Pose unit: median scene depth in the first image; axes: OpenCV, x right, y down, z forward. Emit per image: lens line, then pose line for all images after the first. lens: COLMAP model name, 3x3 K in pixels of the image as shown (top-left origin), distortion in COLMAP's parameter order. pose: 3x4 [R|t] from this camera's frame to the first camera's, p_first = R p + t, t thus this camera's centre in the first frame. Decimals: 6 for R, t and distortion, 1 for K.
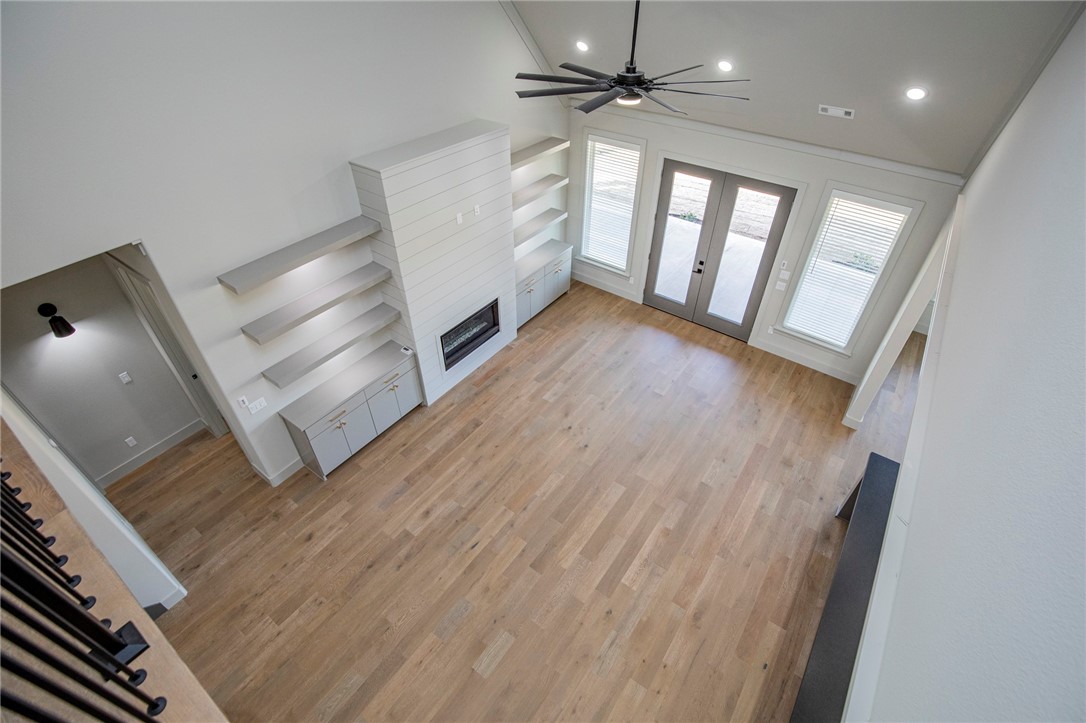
lens RADIAL K [[502.6, 0, 553.9], [0, 502.6, 362.3], [0, 0, 1]] dist [-0.029060, 0.000163]
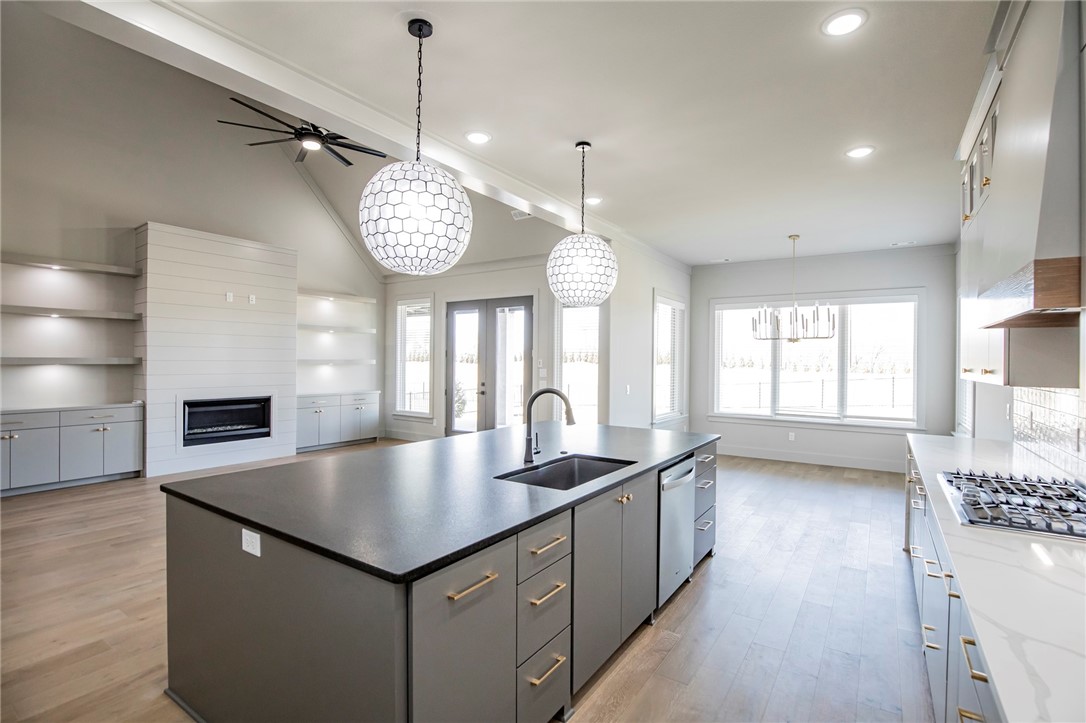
lens RADIAL K [[509.6, 0, 555.5], [0, 509.6, 361.5], [0, 0, 1]] dist [-0.026728, 0.000581]
pose [[0.999388, -0.007008, 0.034268, 0.518307], [0.027417, 0.765320, -0.643066, 0.593203], [-0.021720, 0.643612, 0.765044, 0.160437]]
